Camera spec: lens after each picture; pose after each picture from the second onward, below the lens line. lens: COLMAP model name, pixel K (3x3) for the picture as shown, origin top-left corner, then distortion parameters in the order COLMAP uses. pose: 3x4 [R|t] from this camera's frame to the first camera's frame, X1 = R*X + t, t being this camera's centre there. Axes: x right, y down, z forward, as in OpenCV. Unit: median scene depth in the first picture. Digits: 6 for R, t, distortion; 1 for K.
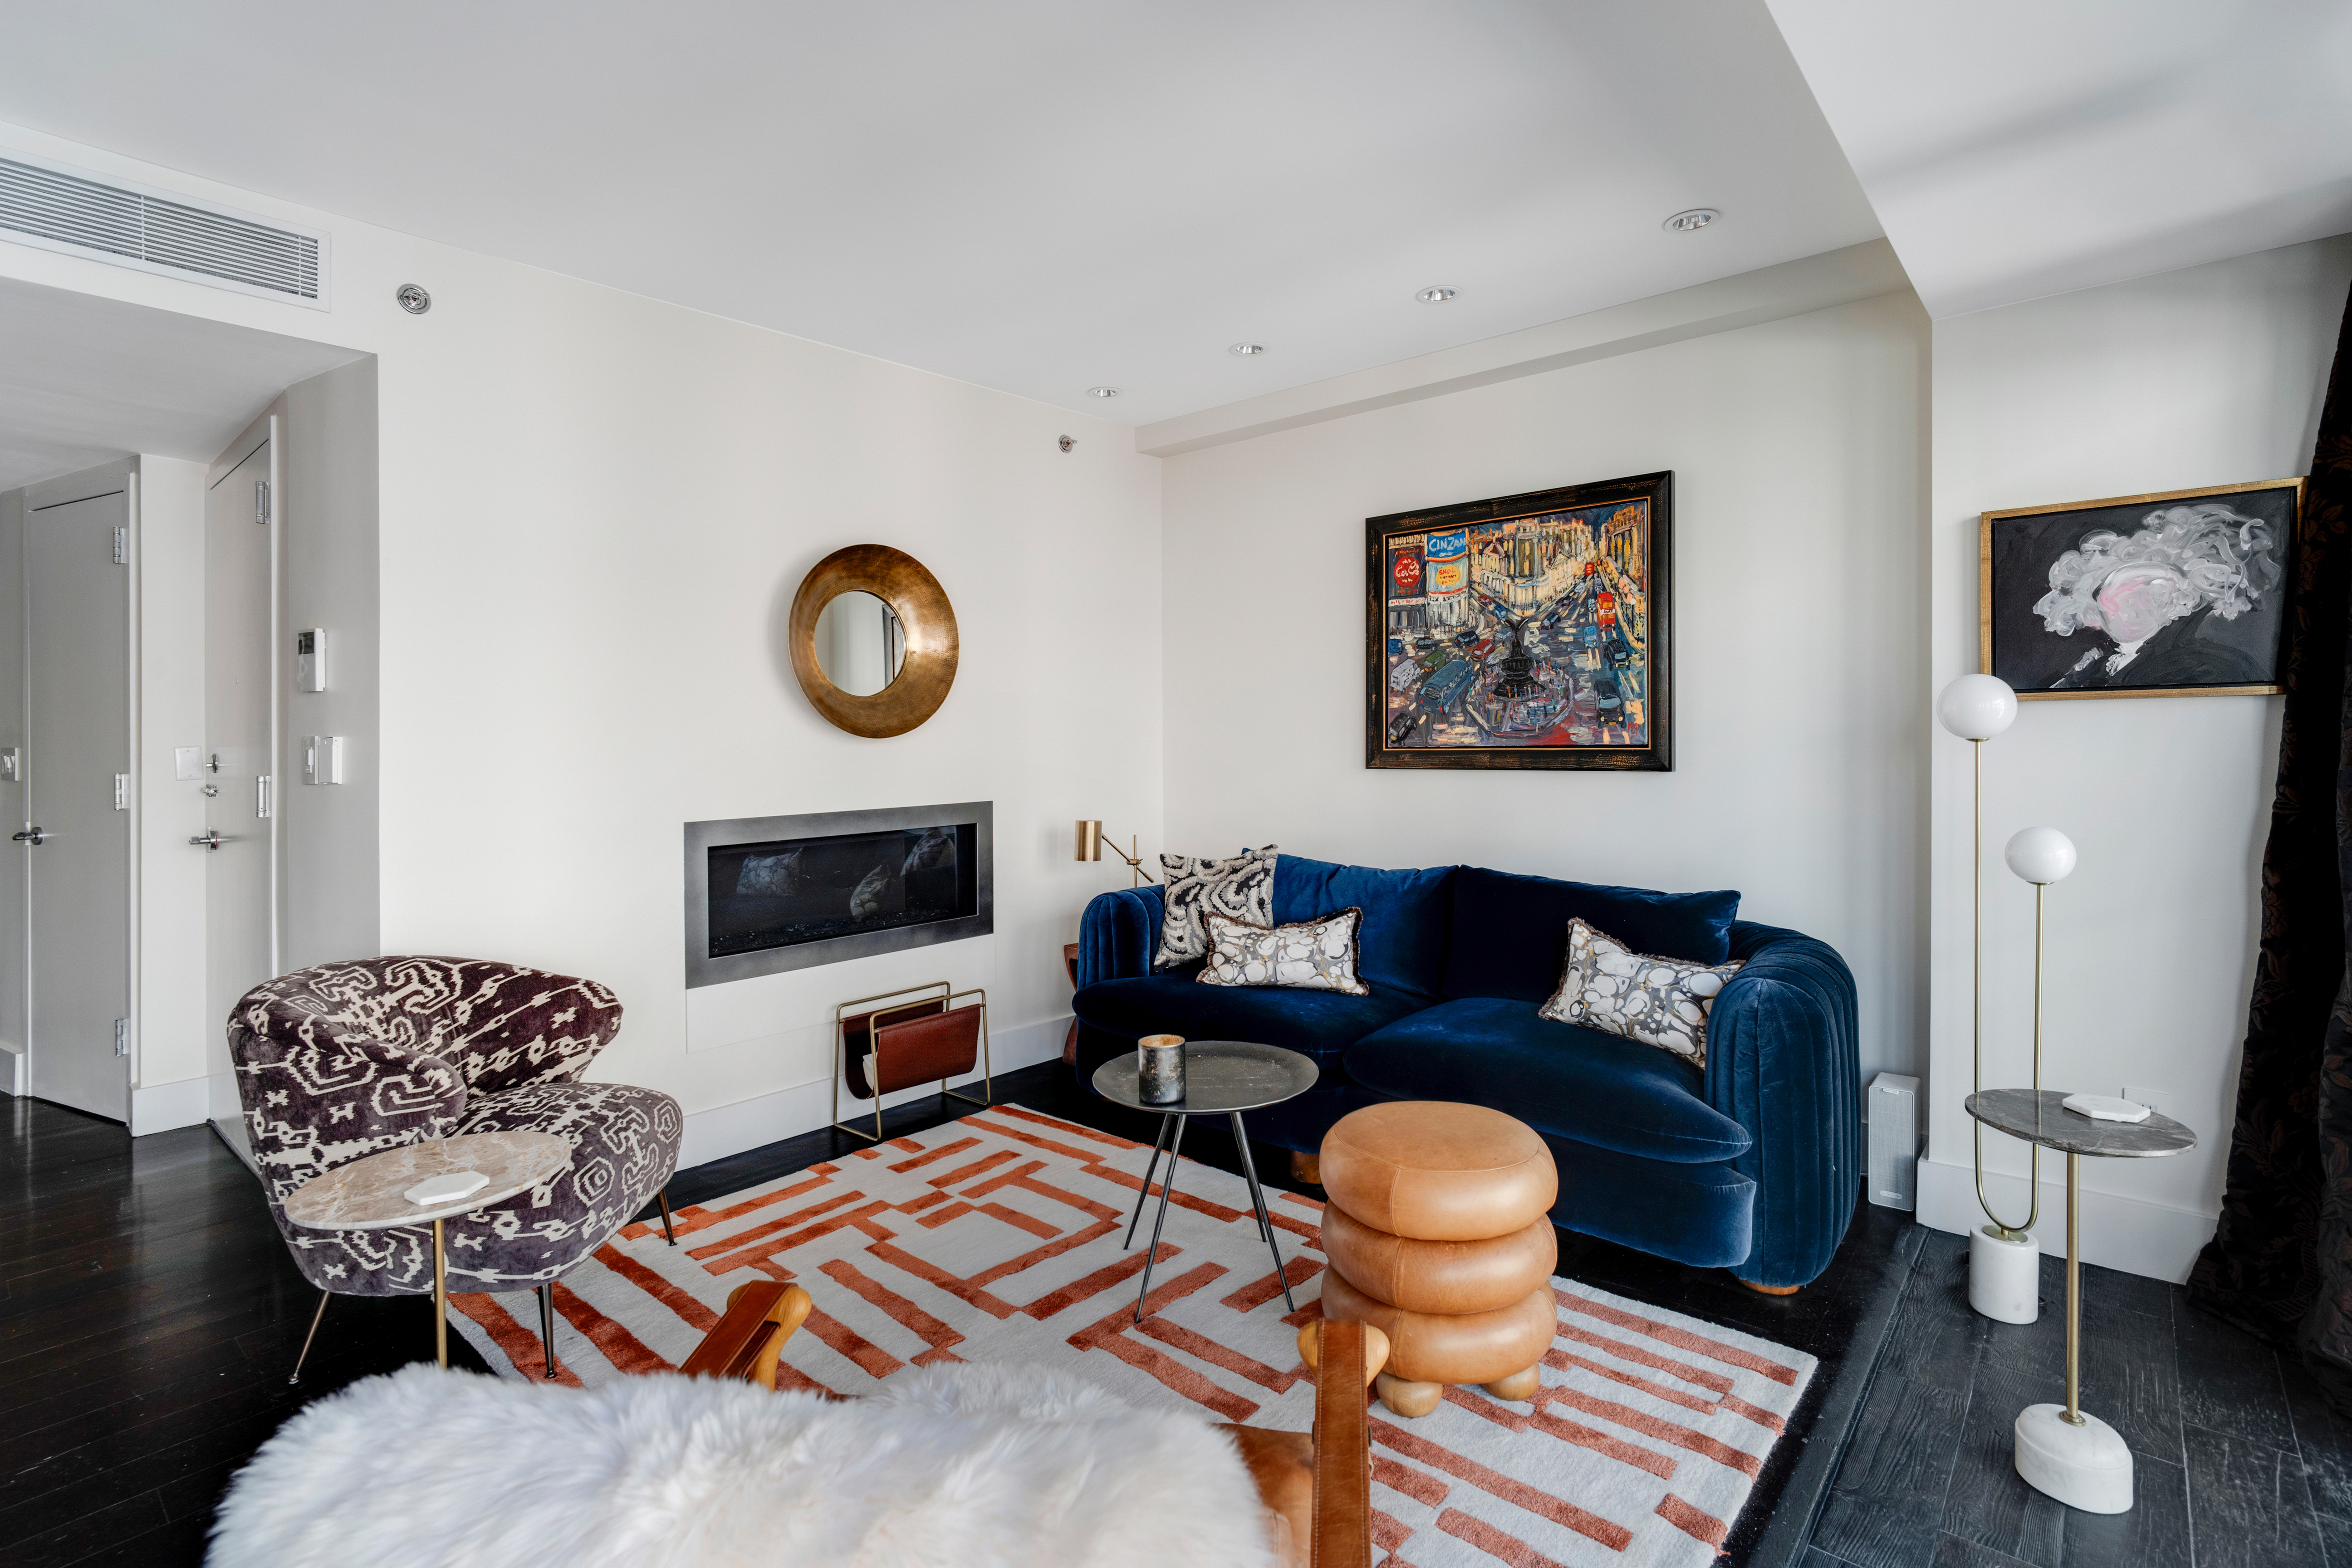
lens RADIAL K [[1103.7, 0, 1172.2], [0, 1103.7, 739.3], [0, 0, 1]] dist [-0.021748, 0.009601]
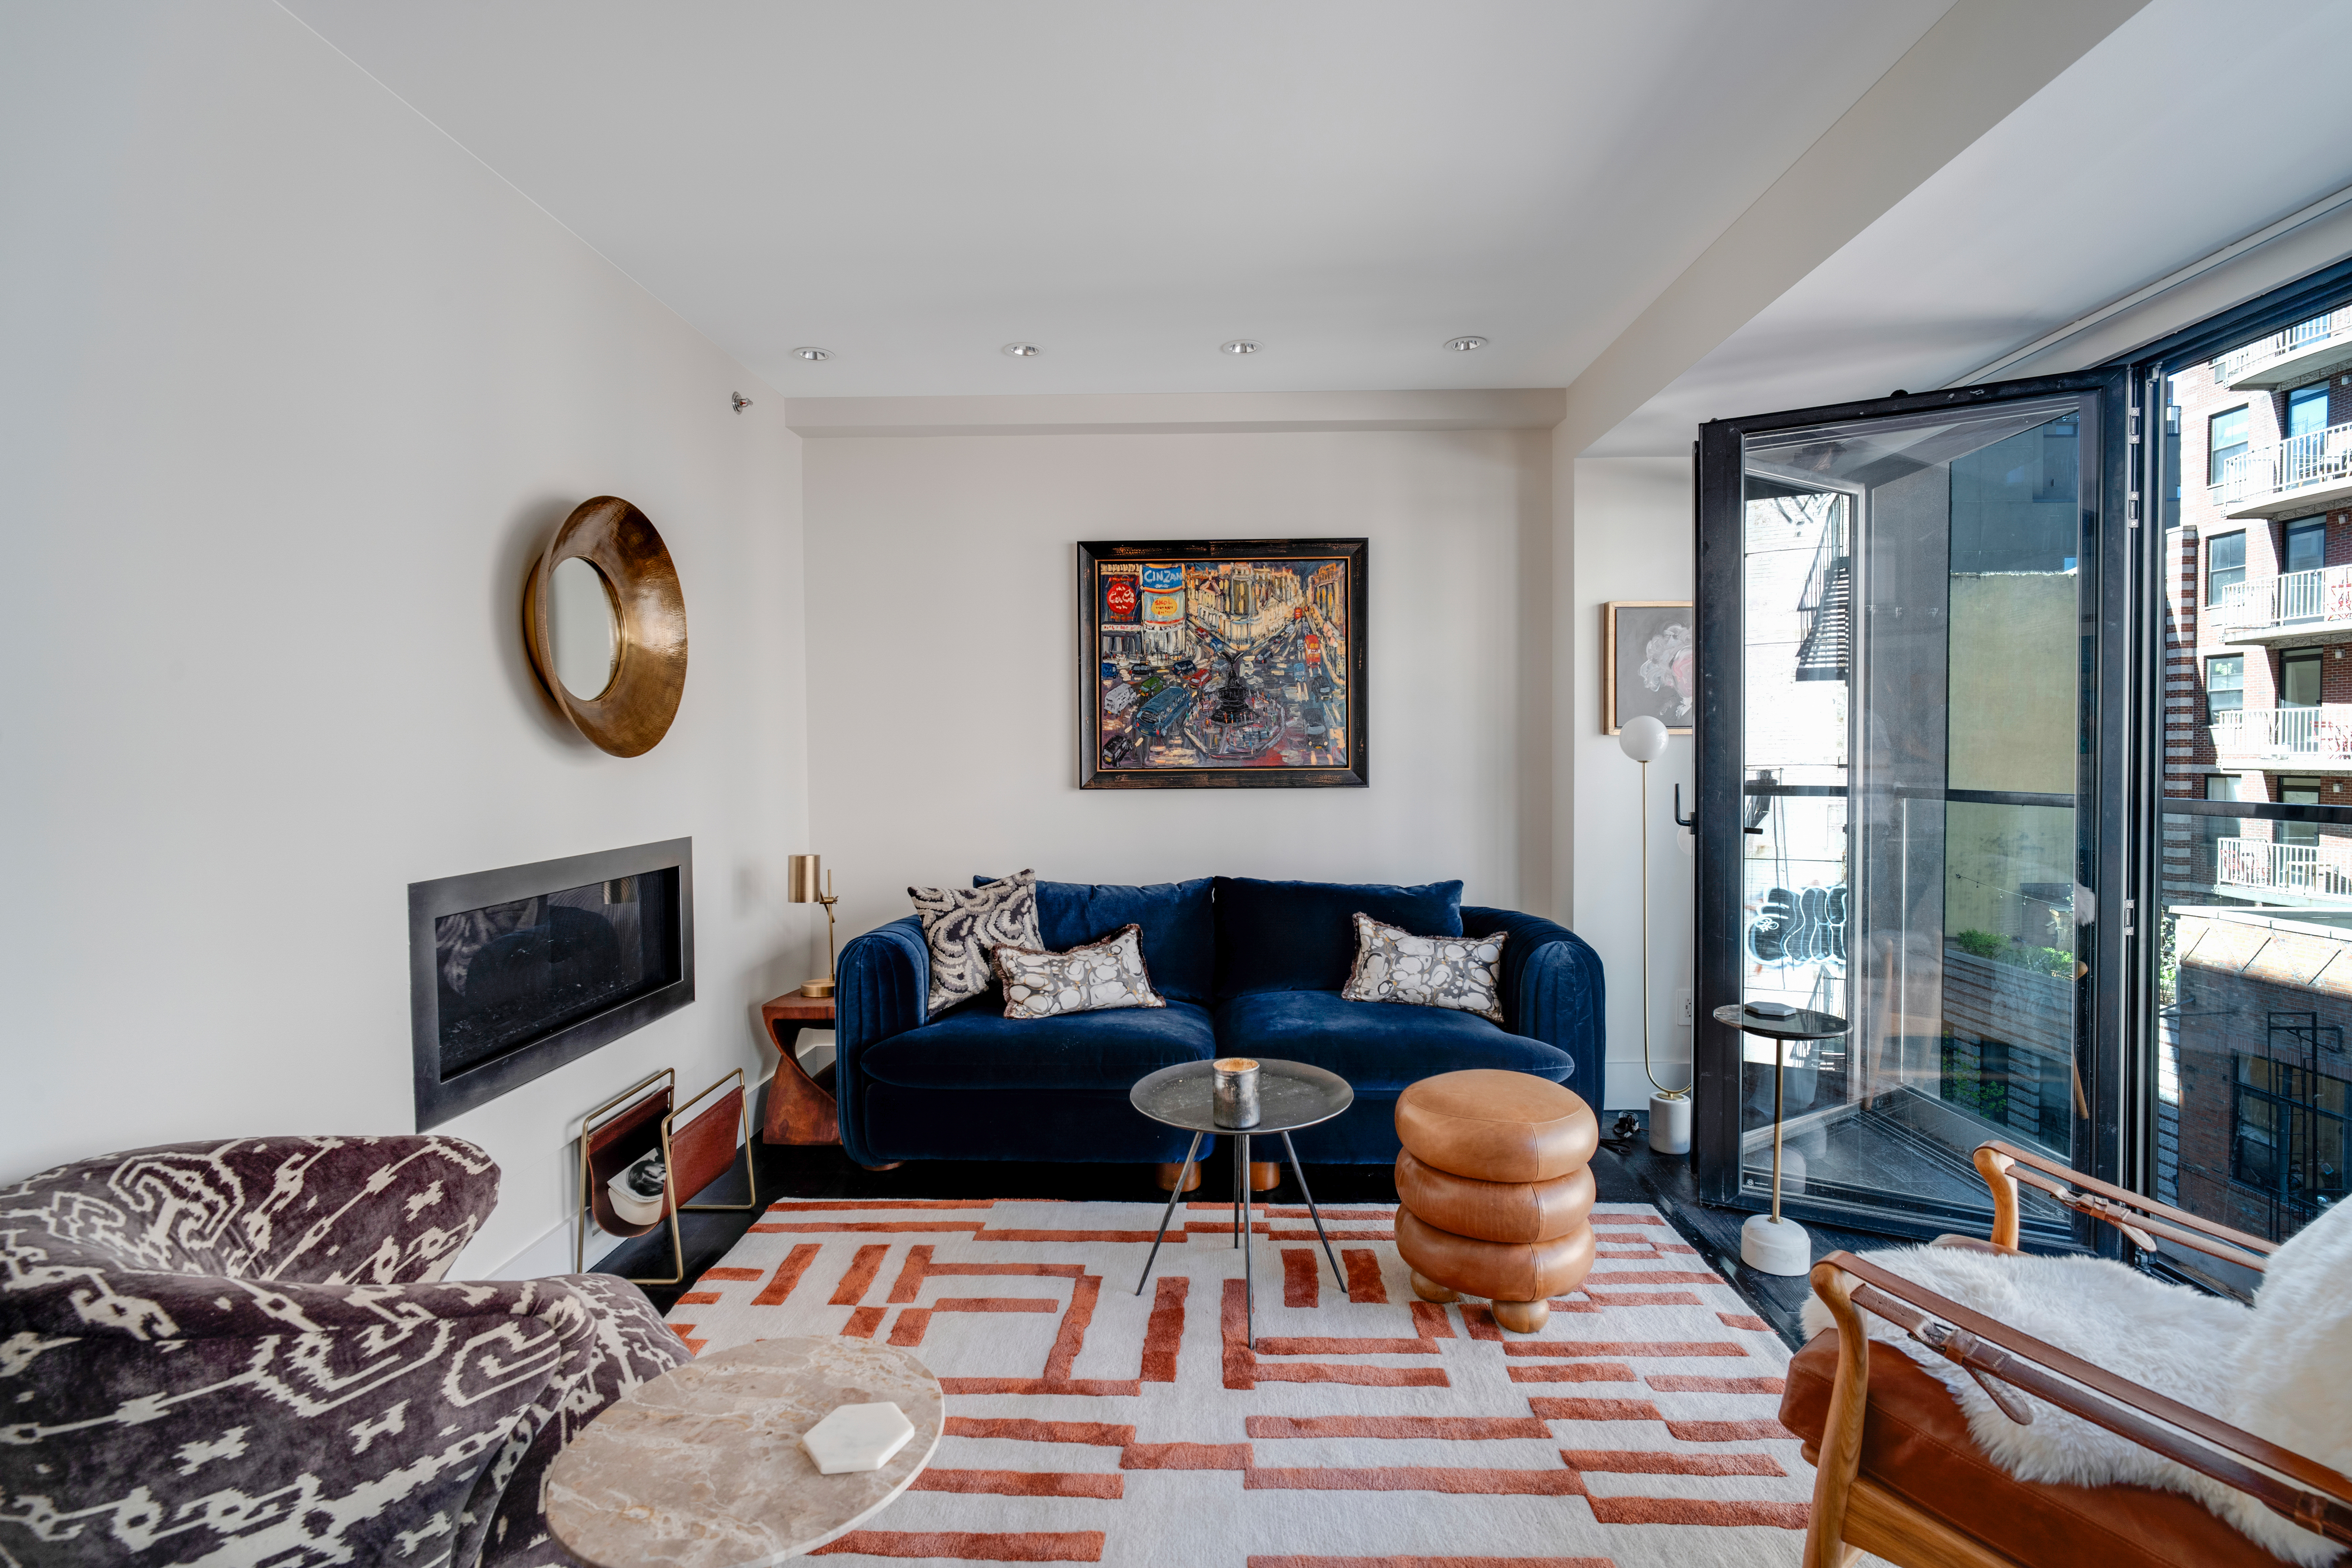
lens RADIAL K [[1103.7, 0, 1176.1], [0, 1103.7, 782.1], [0, 0, 1]] dist [-0.021748, 0.009601]
pose [[0.774992, -0.009819, 0.631895, -0.516923], [-0.001601, 0.999846, 0.017500, 0.002470], [-0.631969, -0.014573, 0.774856, 0.208136]]
